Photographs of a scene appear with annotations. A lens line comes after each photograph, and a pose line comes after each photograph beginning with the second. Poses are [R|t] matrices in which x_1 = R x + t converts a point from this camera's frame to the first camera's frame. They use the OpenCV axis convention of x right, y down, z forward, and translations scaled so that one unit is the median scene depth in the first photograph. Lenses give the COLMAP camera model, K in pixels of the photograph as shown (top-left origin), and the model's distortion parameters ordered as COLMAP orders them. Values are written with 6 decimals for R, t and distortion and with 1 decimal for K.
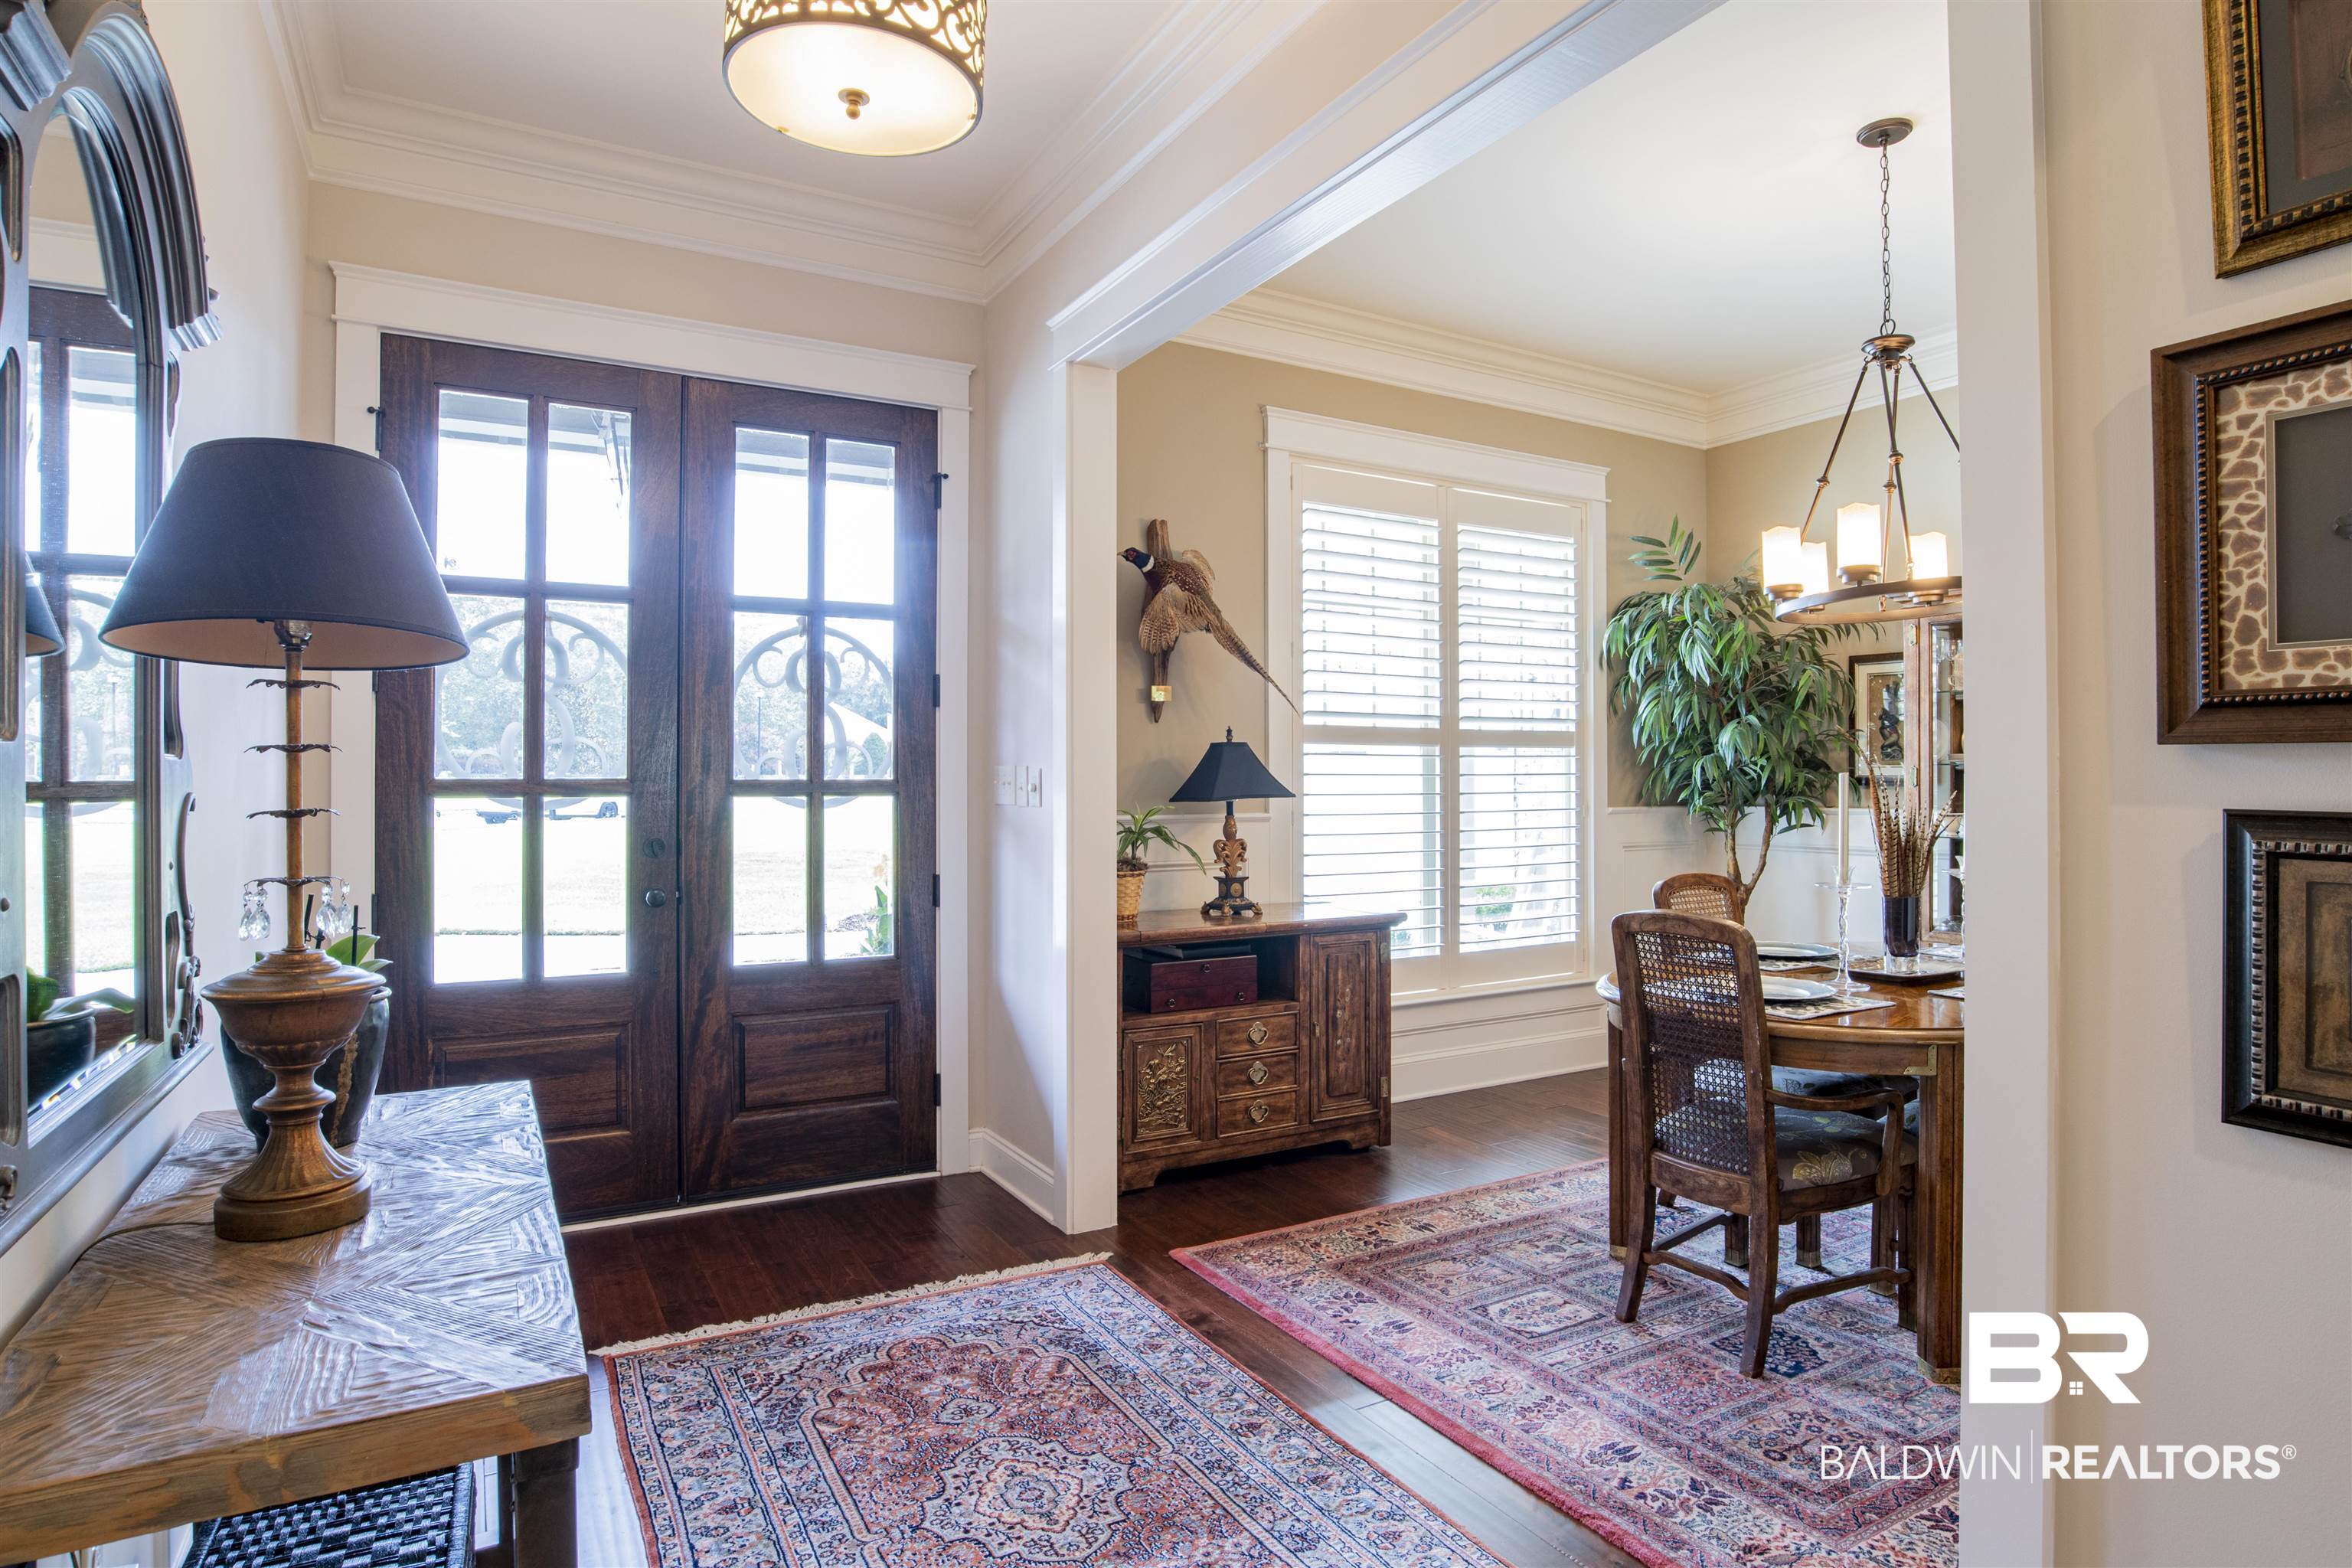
lens RADIAL K [[1259.7, 0, 1182.4], [0, 1259.7, 772.6], [0, 0, 1]] dist [-0.052133, 0.018952]
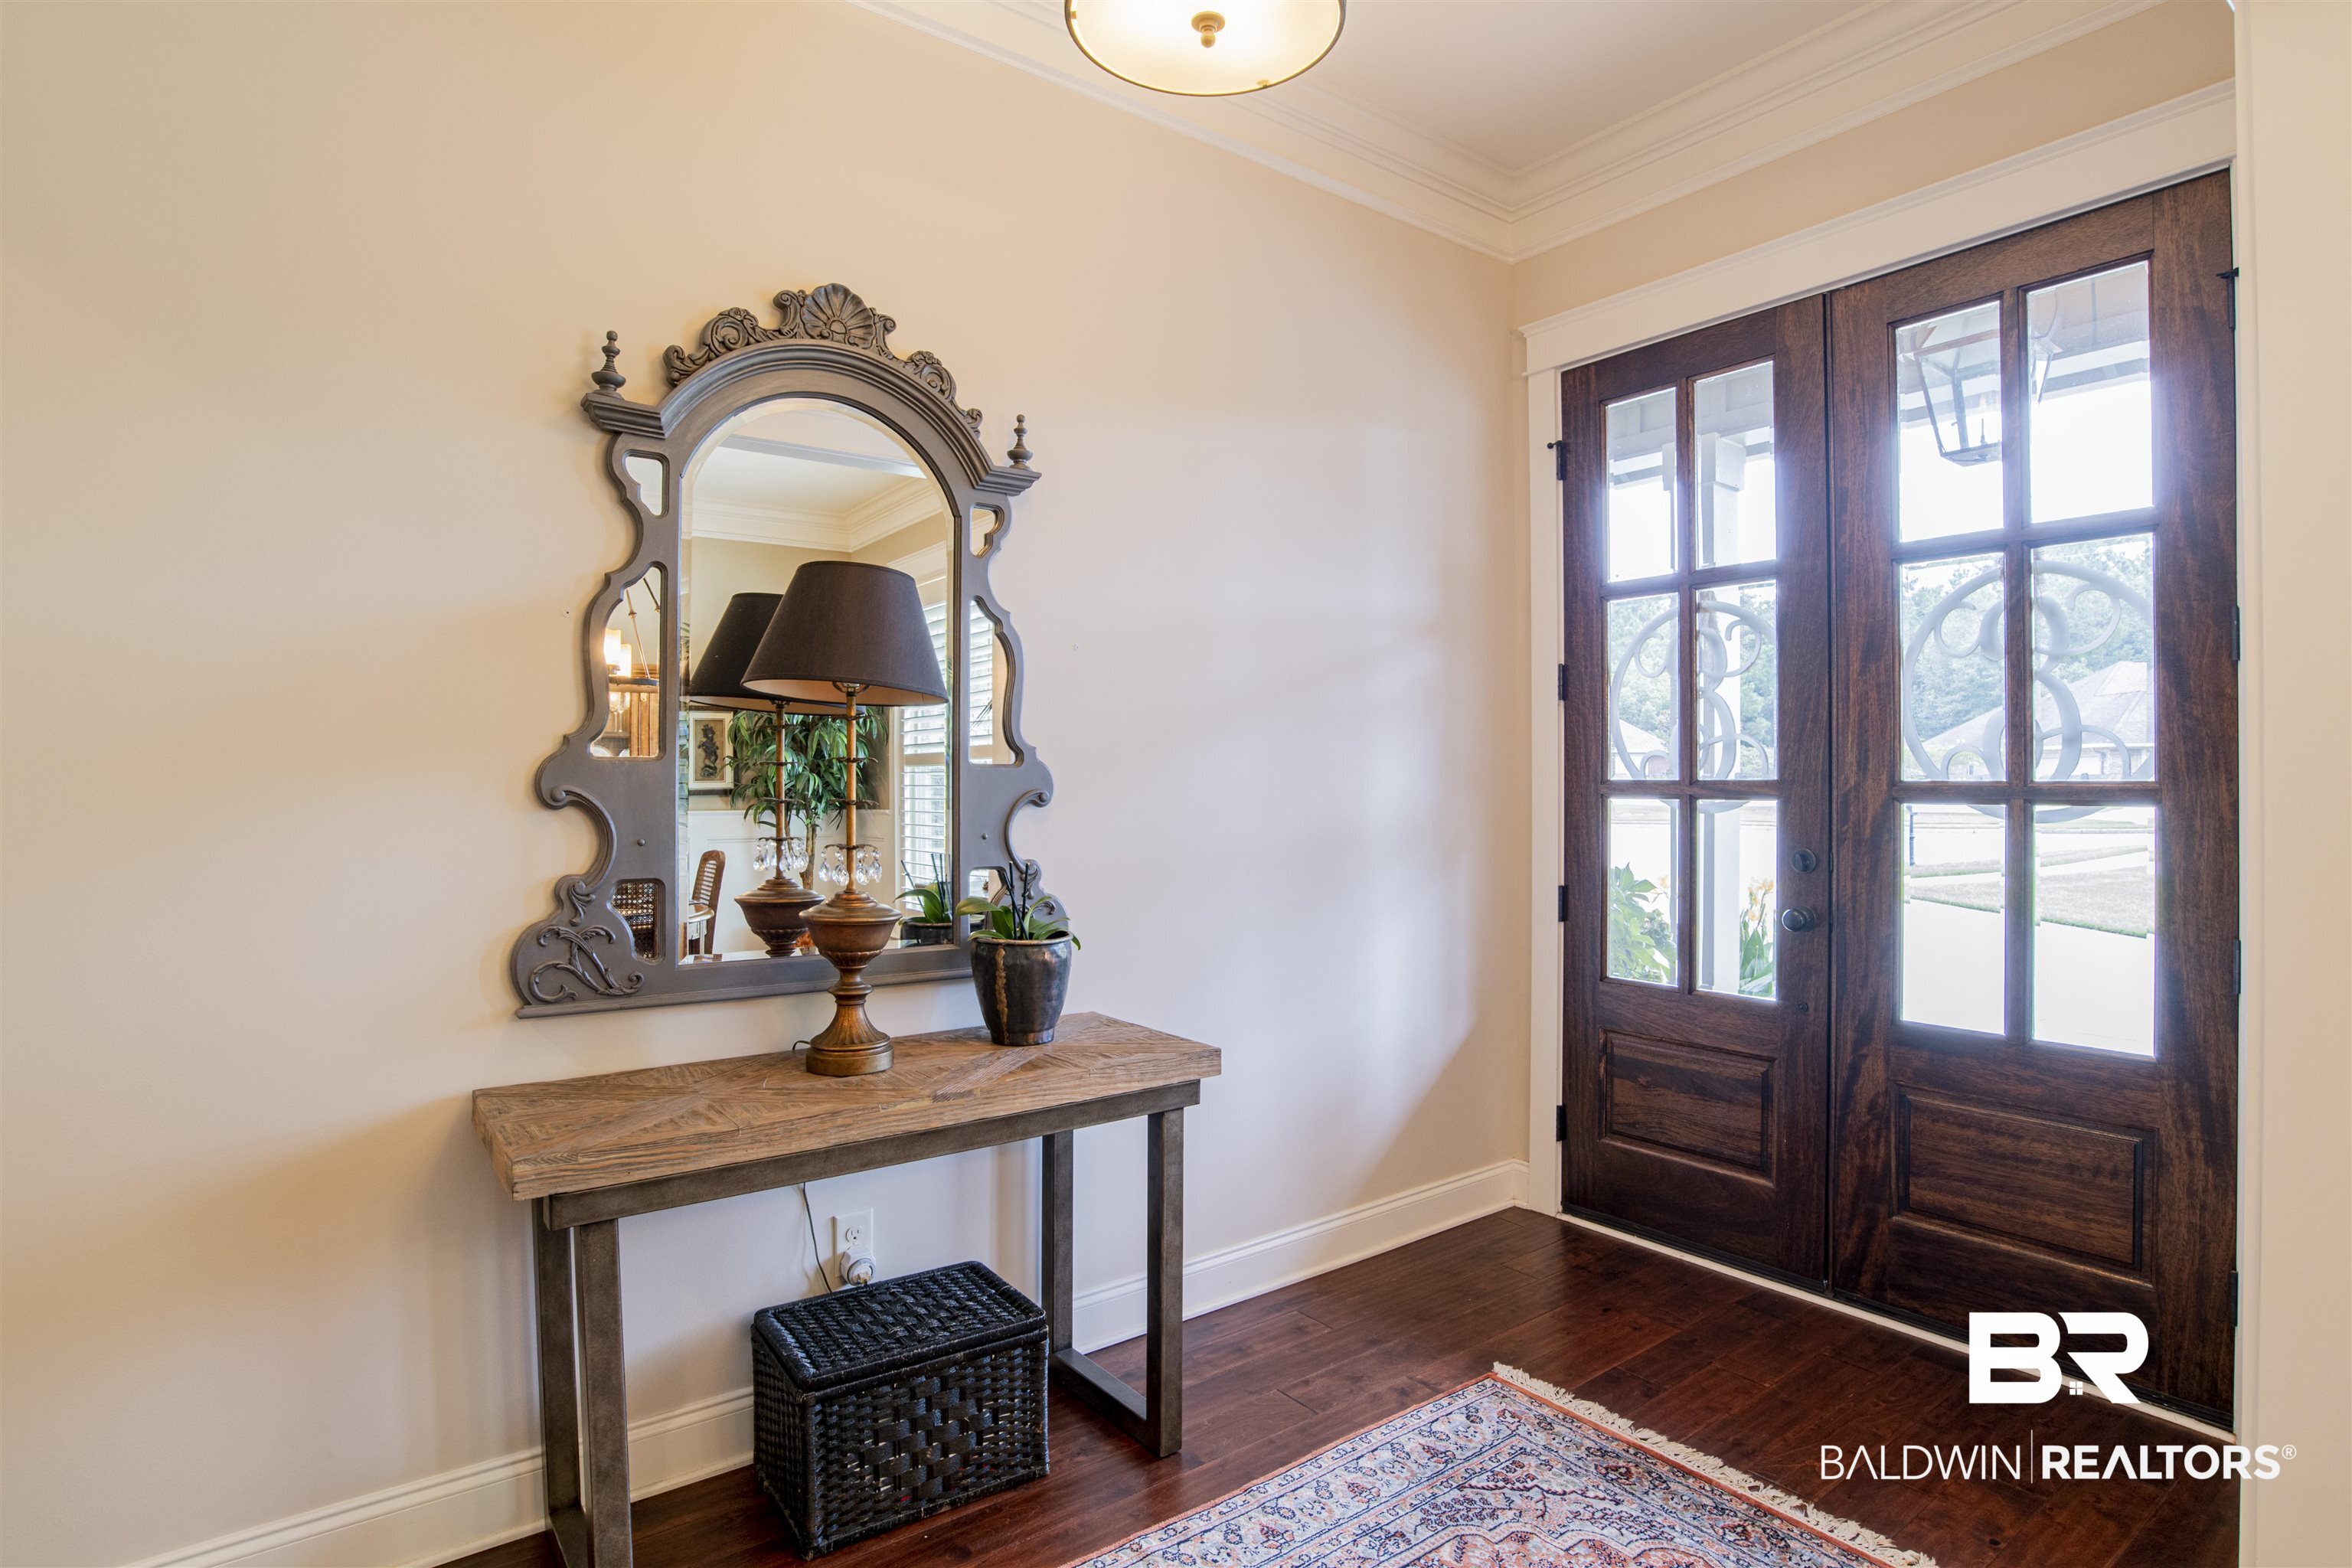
lens RADIAL K [[1218.3, 0, 1223.8], [0, 1218.3, 772.8], [0, 0, 1]] dist [-0.040142, 0.009551]
pose [[0.141247, -0.004270, -0.989965, 0.318718], [0.003141, 0.999988, -0.003865, 0.002088], [0.989969, -0.002564, 0.141258, 0.470654]]
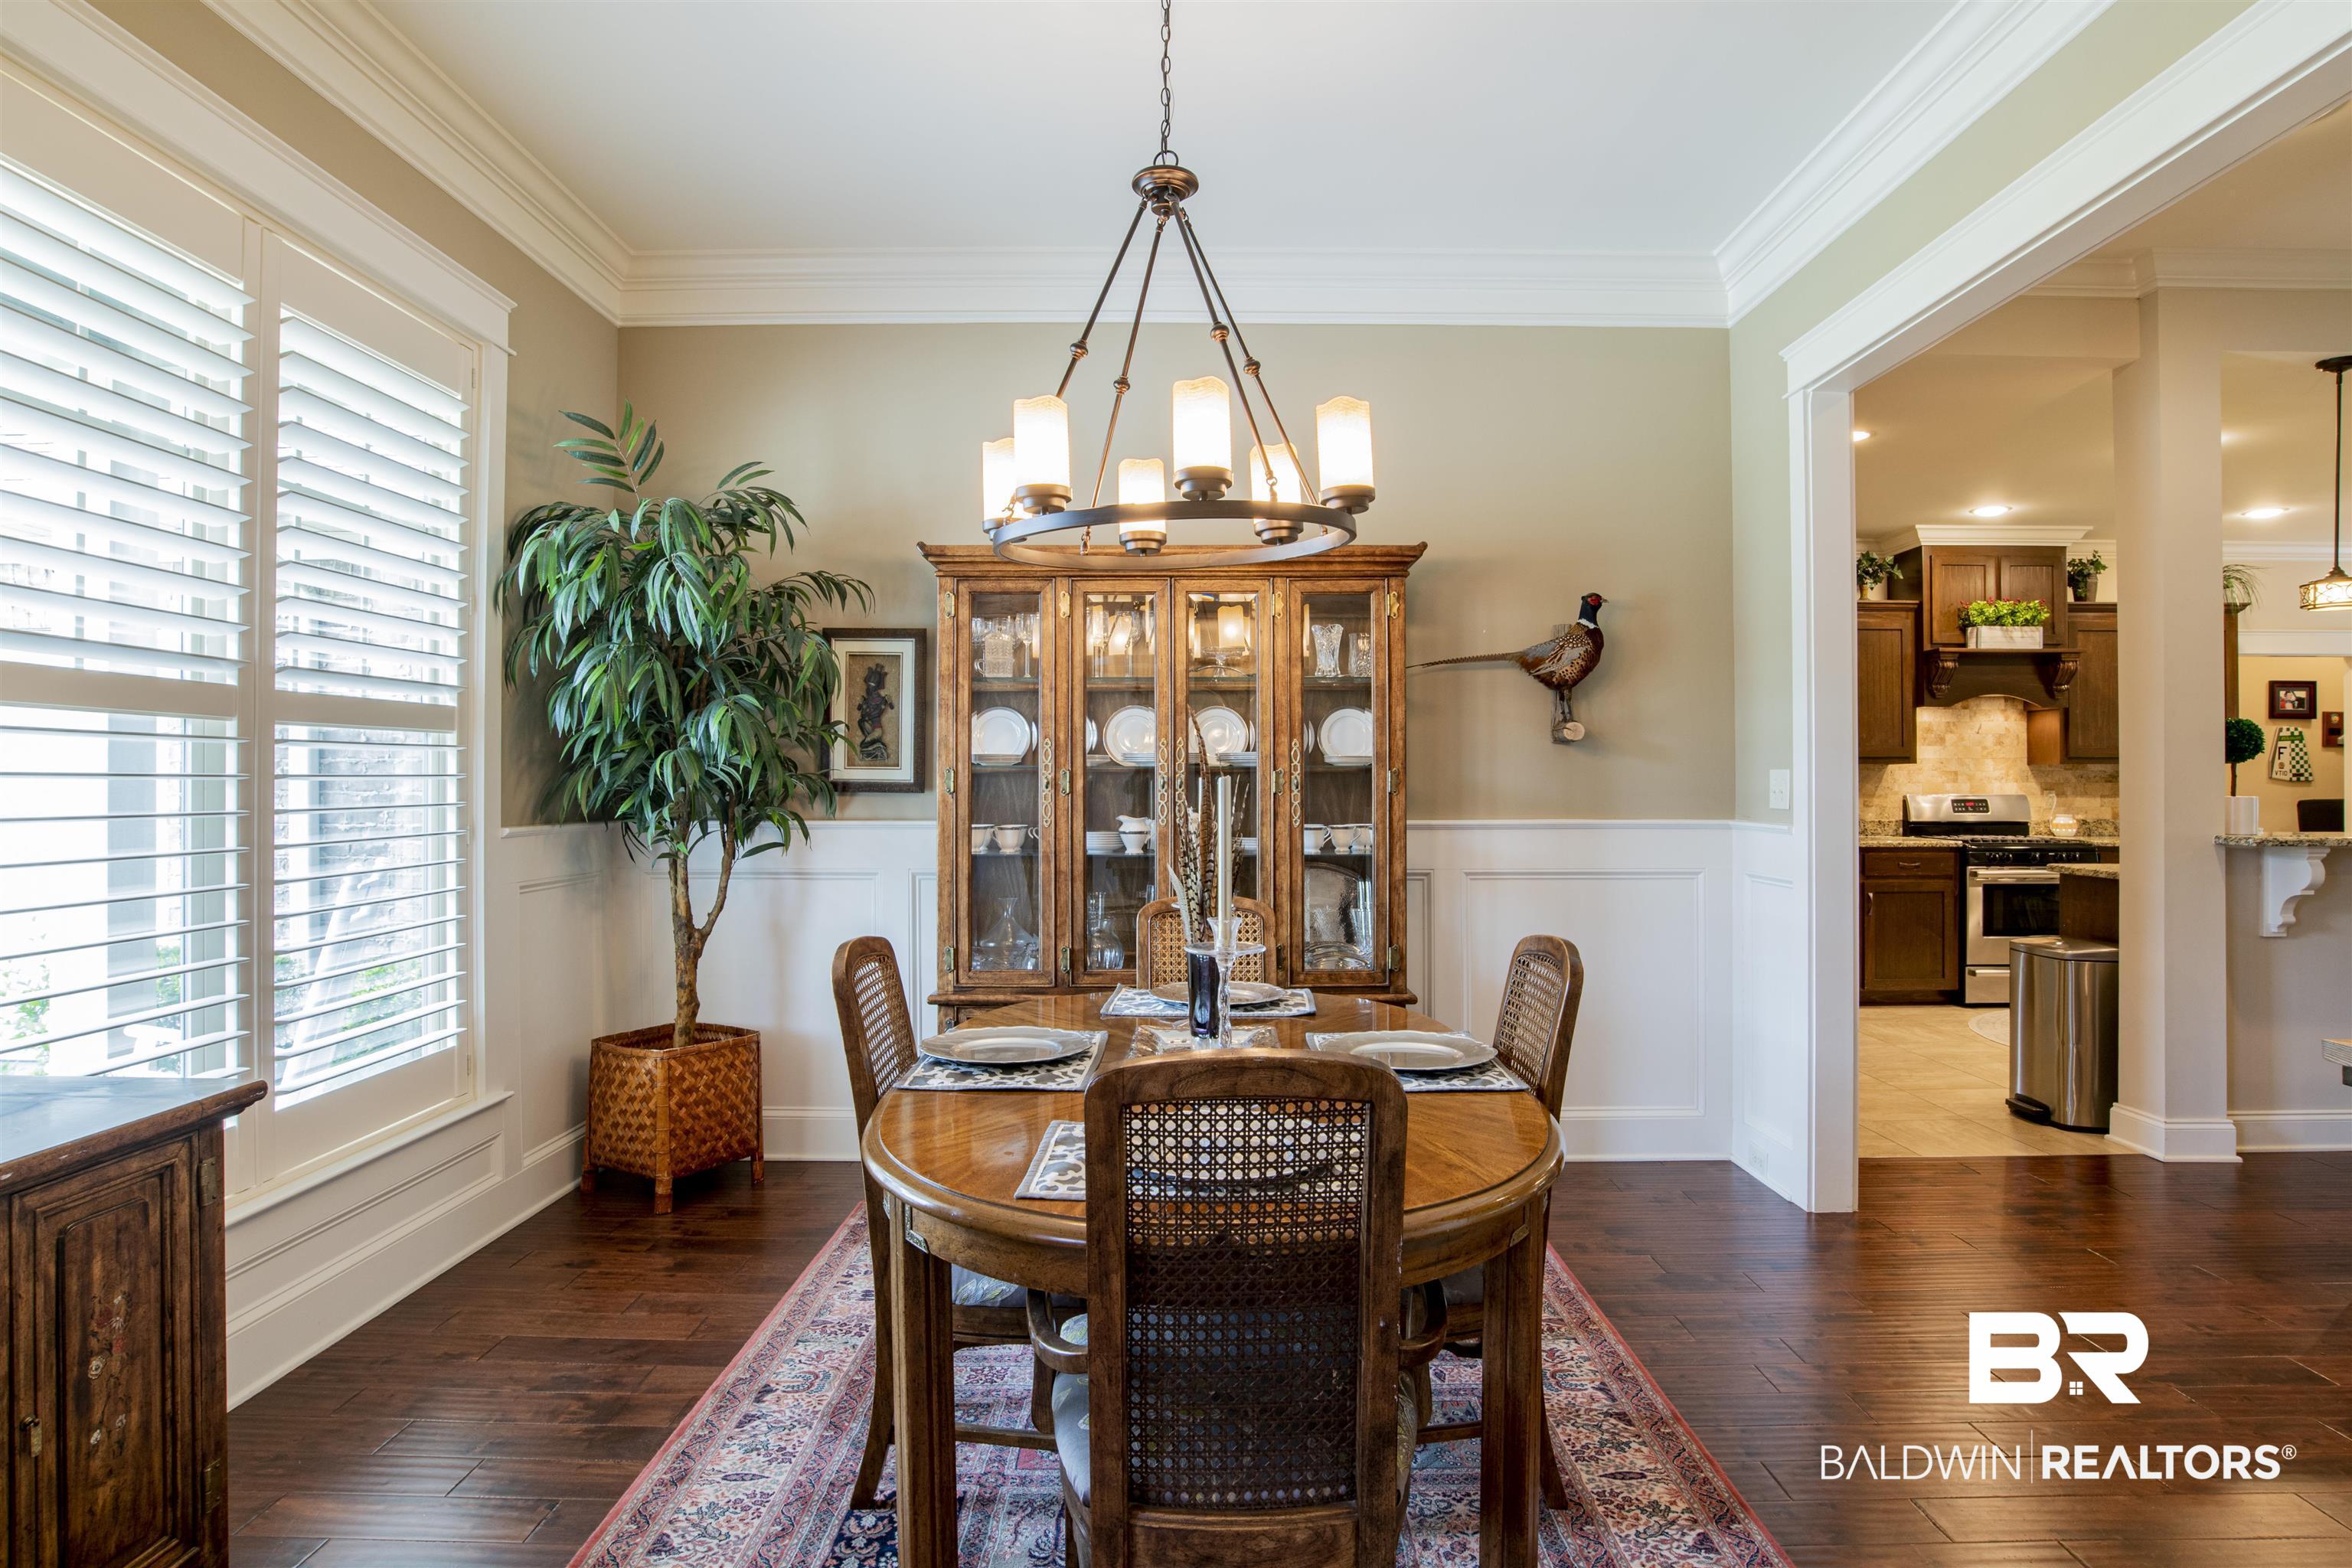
lens RADIAL K [[1218.3, 0, 1172.4], [0, 1218.3, 776.6], [0, 0, 1]] dist [-0.040142, 0.009551]
pose [[0.502287, 0.005255, 0.864685, -0.032290], [-0.004601, 0.999984, -0.003405, 0.003205], [-0.864689, -0.002269, 0.502303, 0.574252]]
